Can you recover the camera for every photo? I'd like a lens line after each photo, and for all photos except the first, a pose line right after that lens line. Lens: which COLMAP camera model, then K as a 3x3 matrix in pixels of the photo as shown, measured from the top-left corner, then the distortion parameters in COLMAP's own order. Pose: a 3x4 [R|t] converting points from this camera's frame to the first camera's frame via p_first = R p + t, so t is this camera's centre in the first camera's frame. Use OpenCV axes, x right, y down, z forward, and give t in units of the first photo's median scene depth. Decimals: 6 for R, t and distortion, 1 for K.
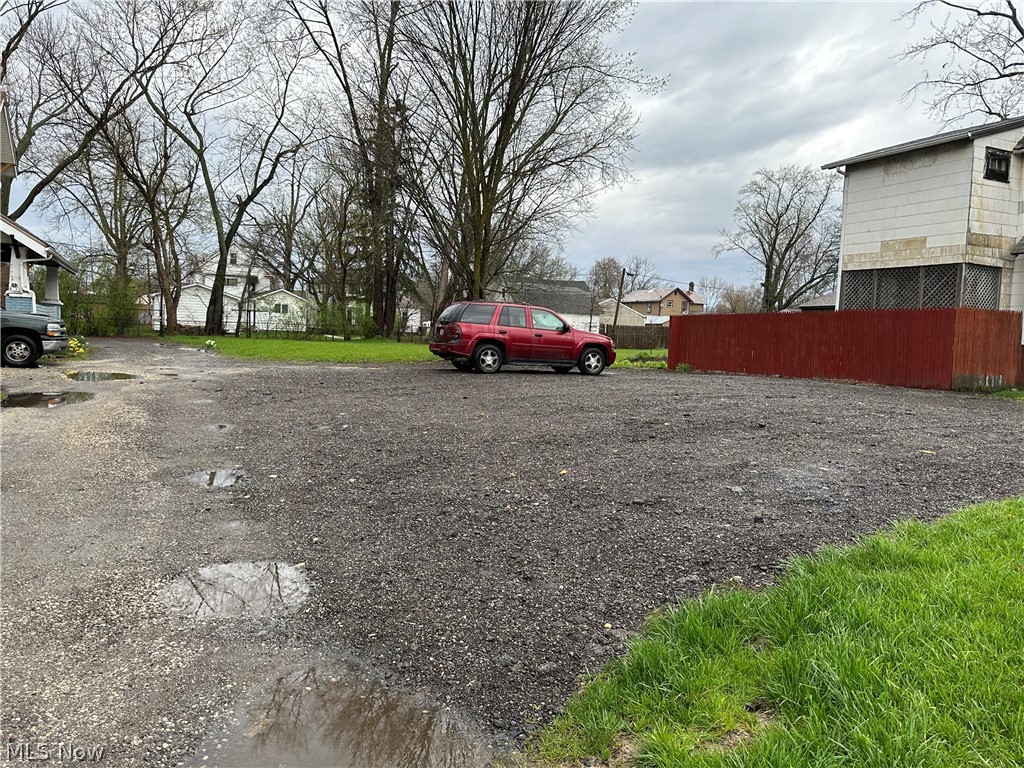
lens RADIAL K [[715.1, 0, 516.4], [0, 715.1, 385.8], [0, 0, 1]] dist [0.128757, -0.199575]
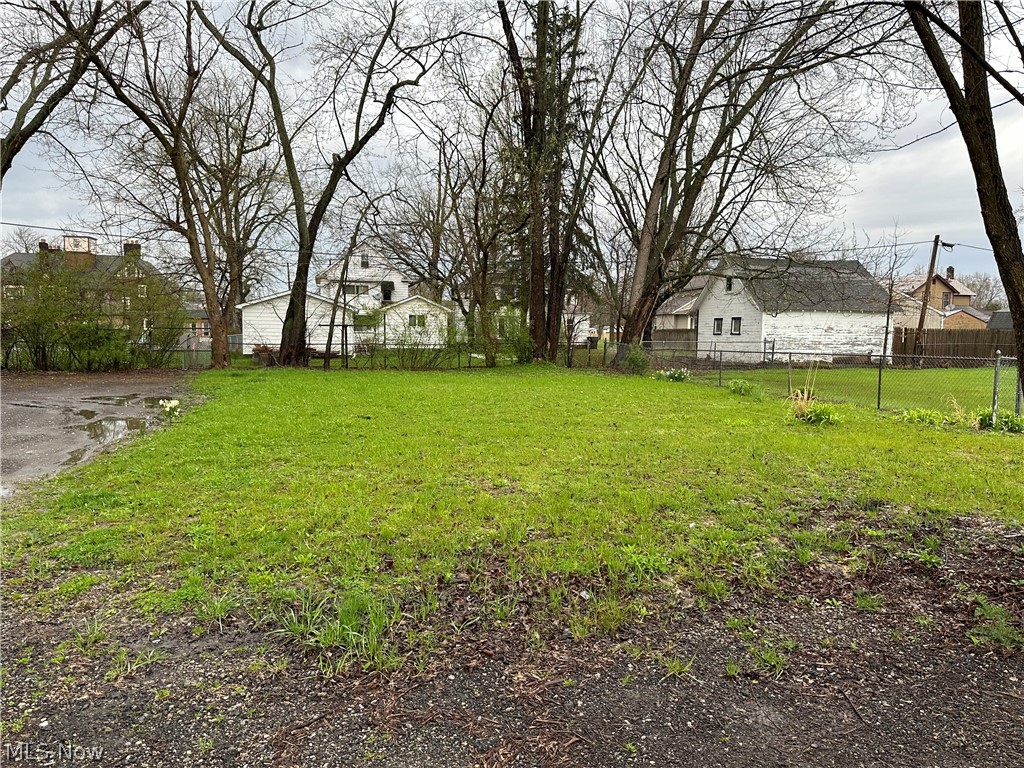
lens RADIAL K [[715.1, 0, 516.4], [0, 715.1, 385.8], [0, 0, 1]] dist [0.128757, -0.199575]
pose [[0.976234, -0.010160, -0.216482, -0.063532], [0.008369, 0.999923, -0.009191, -0.033627], [0.216558, 0.007161, 0.976243, 0.323158]]
